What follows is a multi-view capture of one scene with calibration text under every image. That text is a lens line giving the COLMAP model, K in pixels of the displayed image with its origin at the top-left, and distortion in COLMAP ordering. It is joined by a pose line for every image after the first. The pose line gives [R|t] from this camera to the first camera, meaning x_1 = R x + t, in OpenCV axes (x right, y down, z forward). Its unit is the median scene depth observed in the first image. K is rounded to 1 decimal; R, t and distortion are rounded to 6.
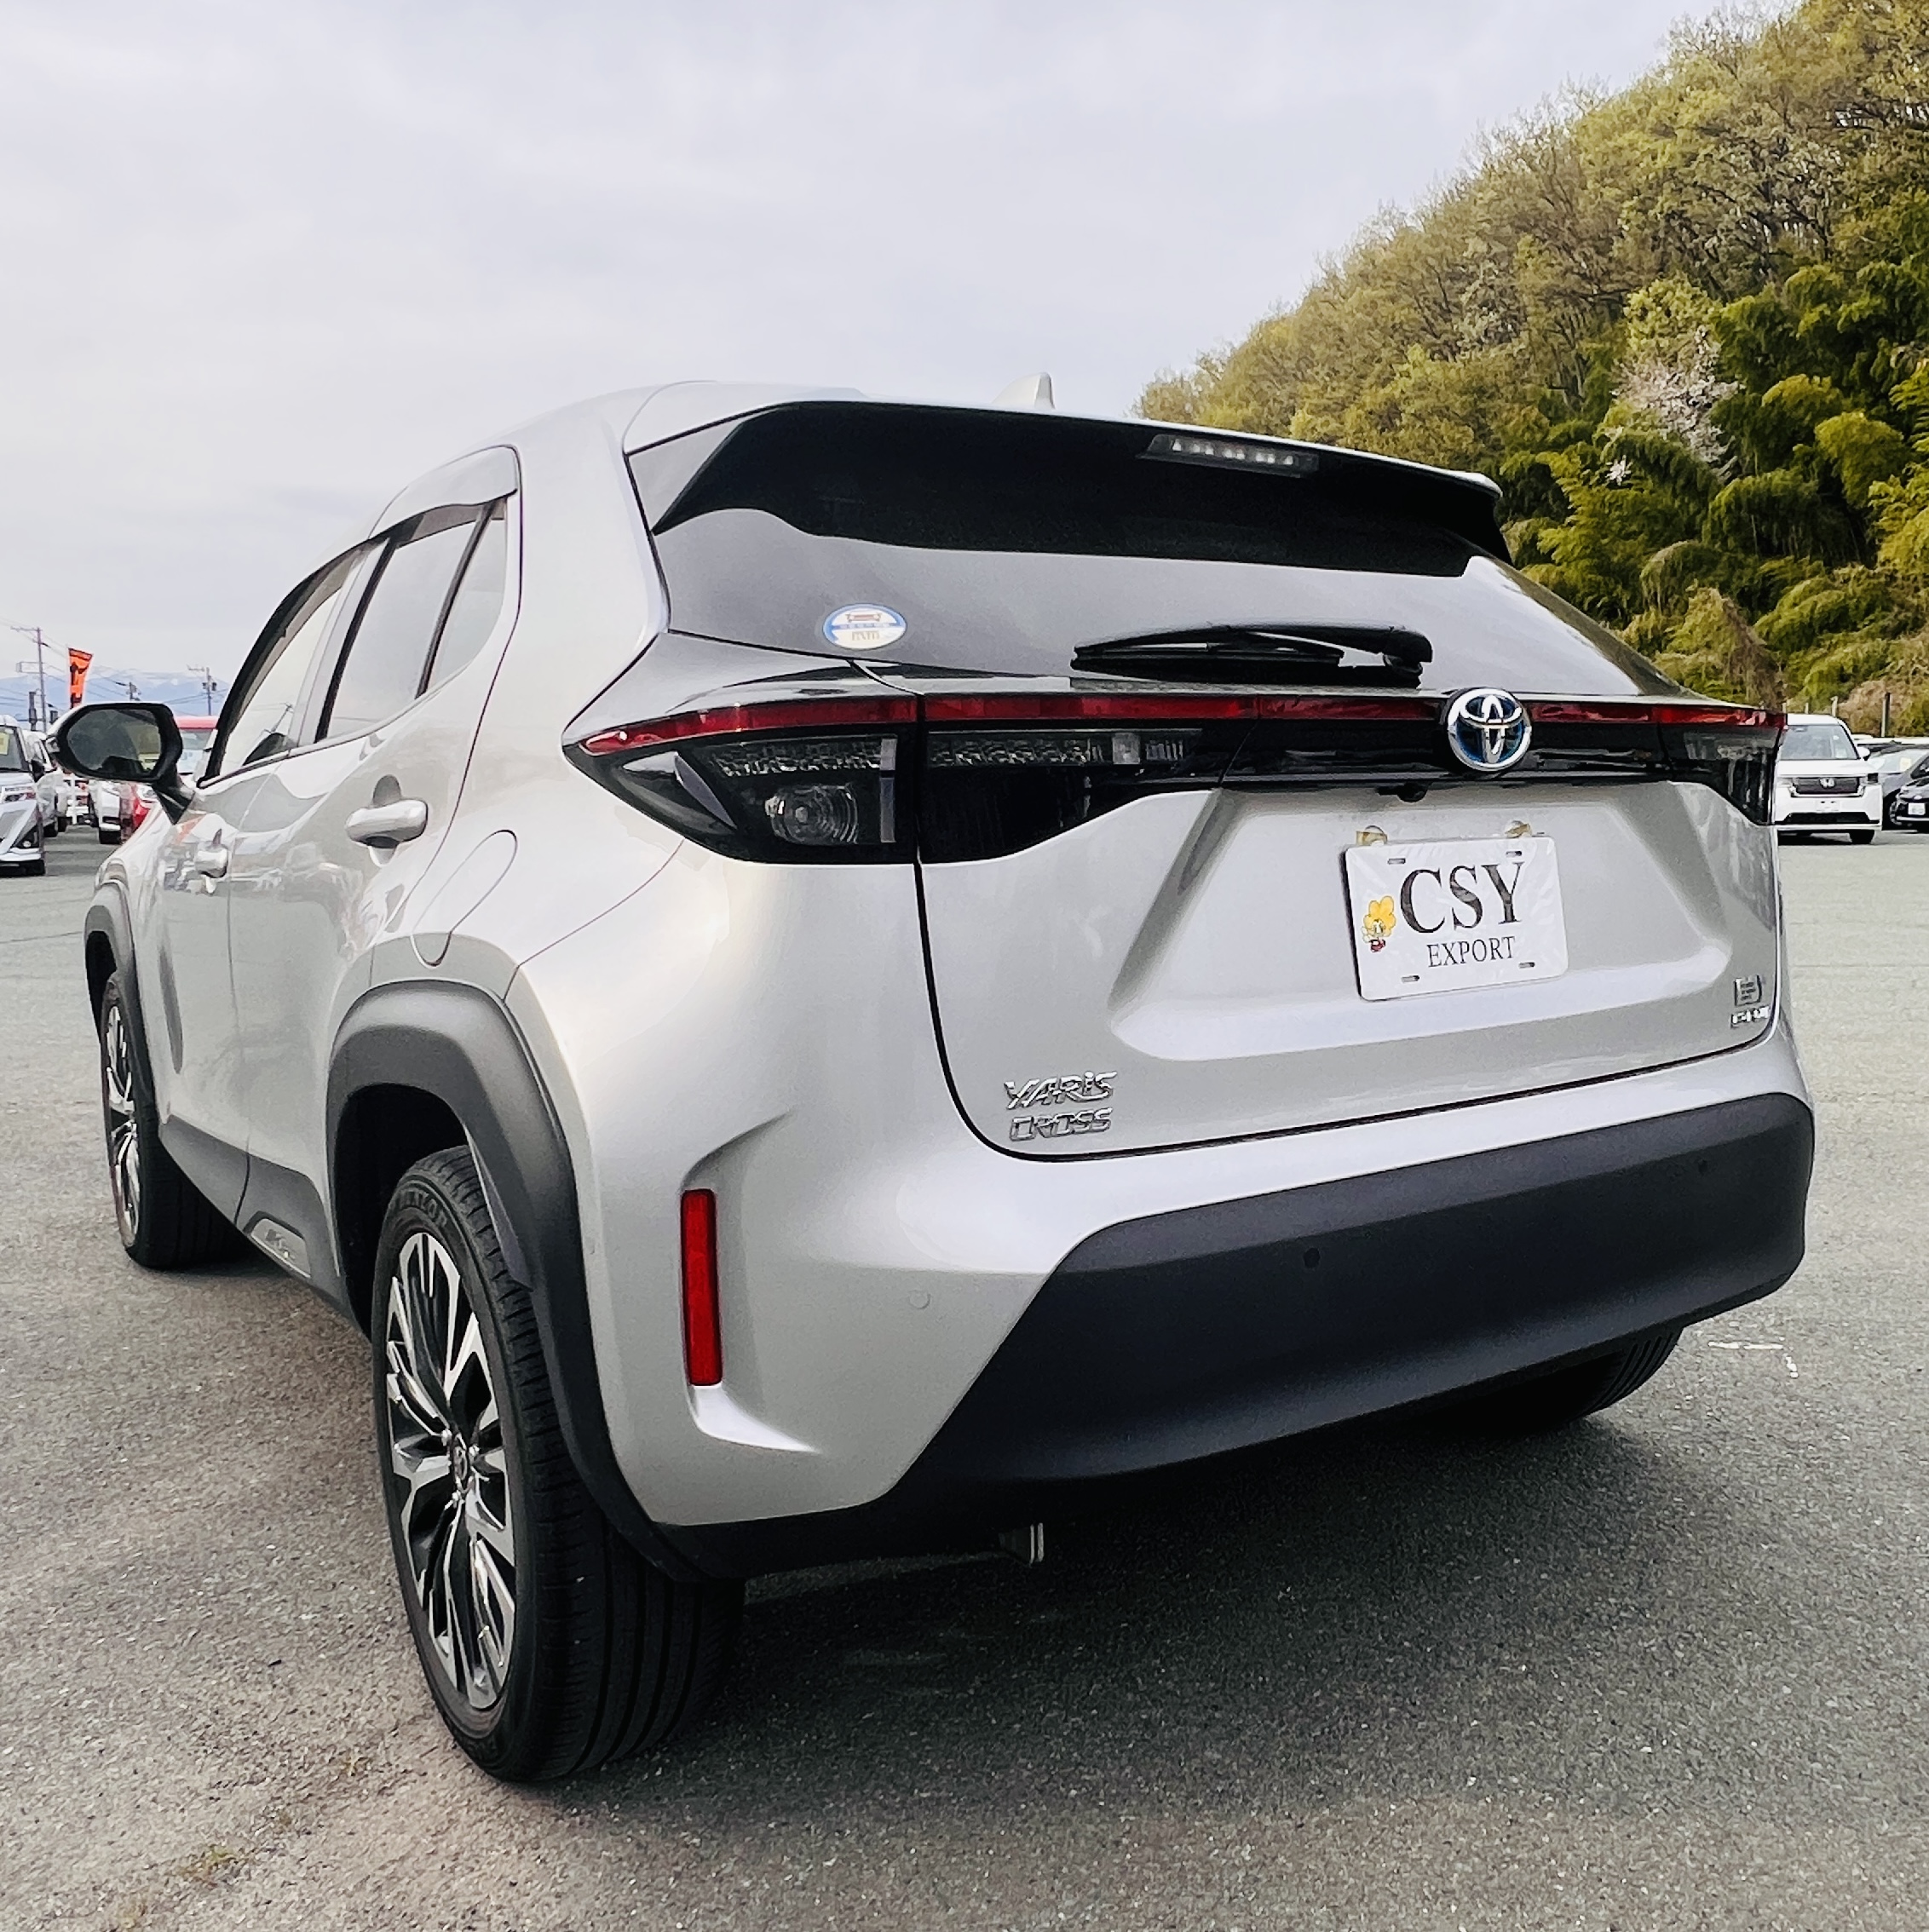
lens RADIAL K [[1506.2, 0, 967.1], [0, 1506.2, 967.5], [0, 0, 1]] dist [0.005633, -0.010490]
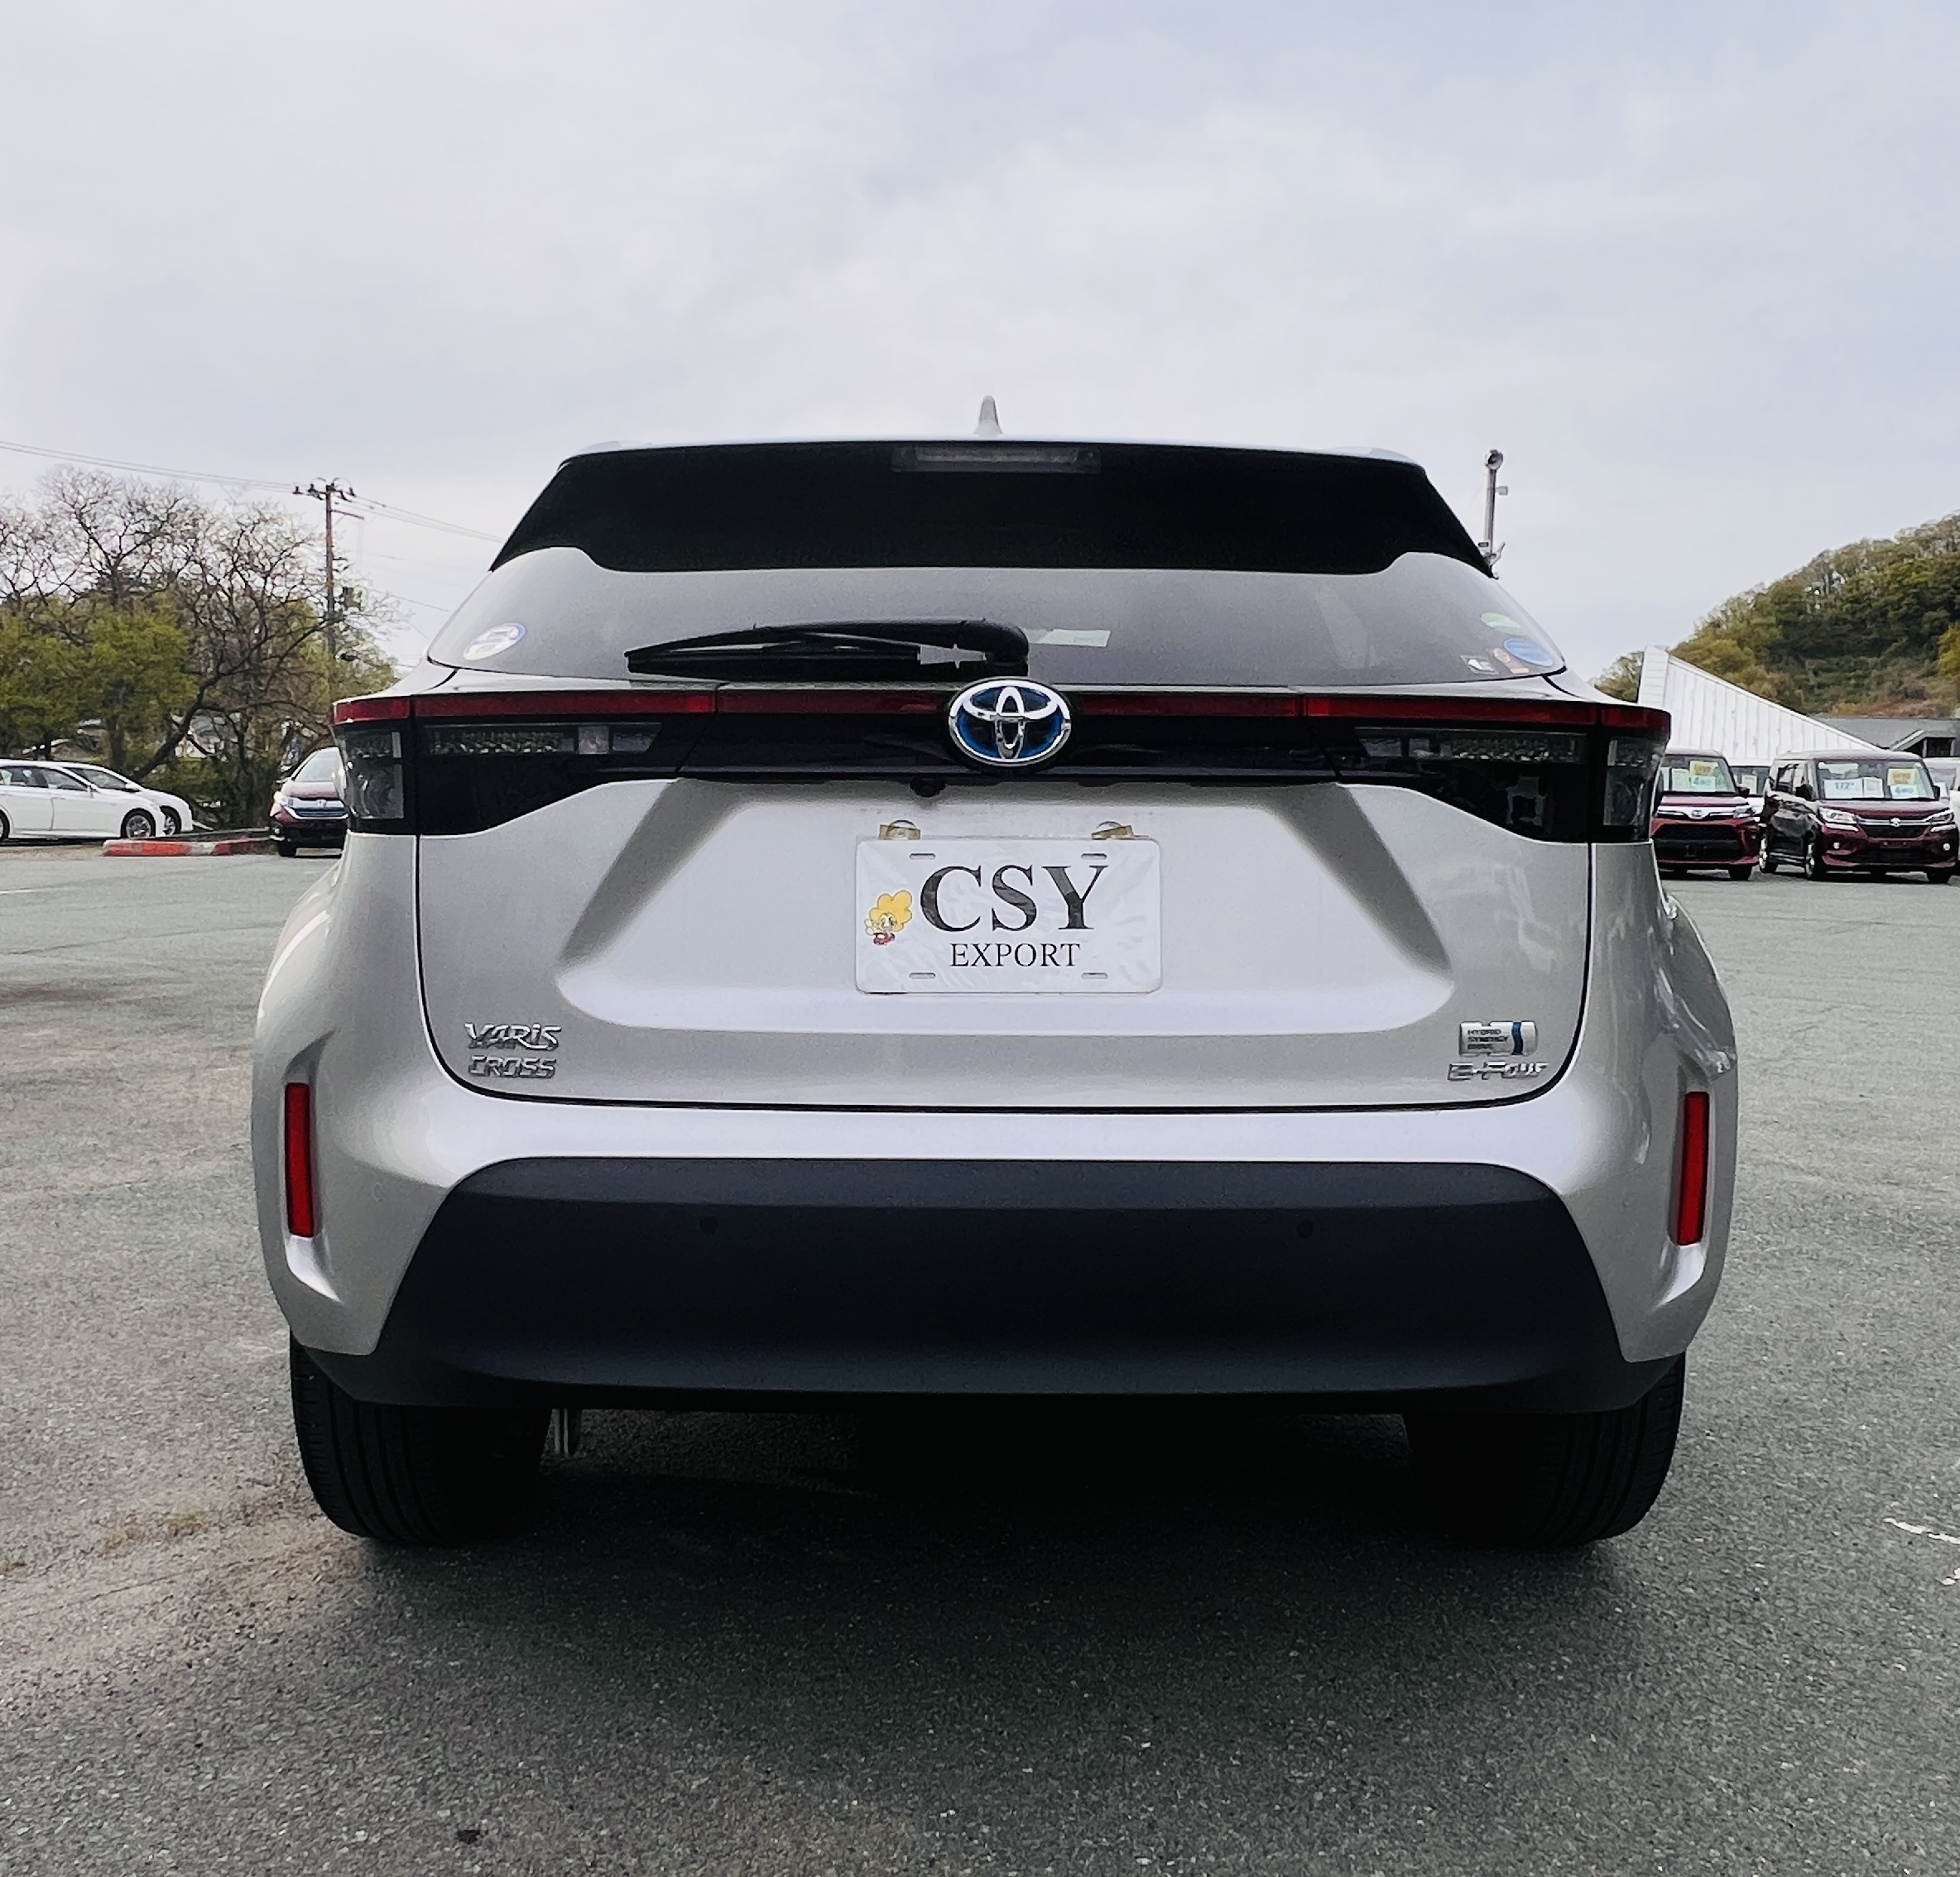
lens RADIAL K [[1387.9, 0, 976.0], [0, 1387.9, 958.9], [0, 0, 1]] dist [0.001215, 0.001711]
pose [[0.854430, 0.075272, -0.514086, 0.792152], [-0.081099, 0.996644, 0.011138, -0.016551], [0.513199, 0.032175, 0.857666, 0.237955]]
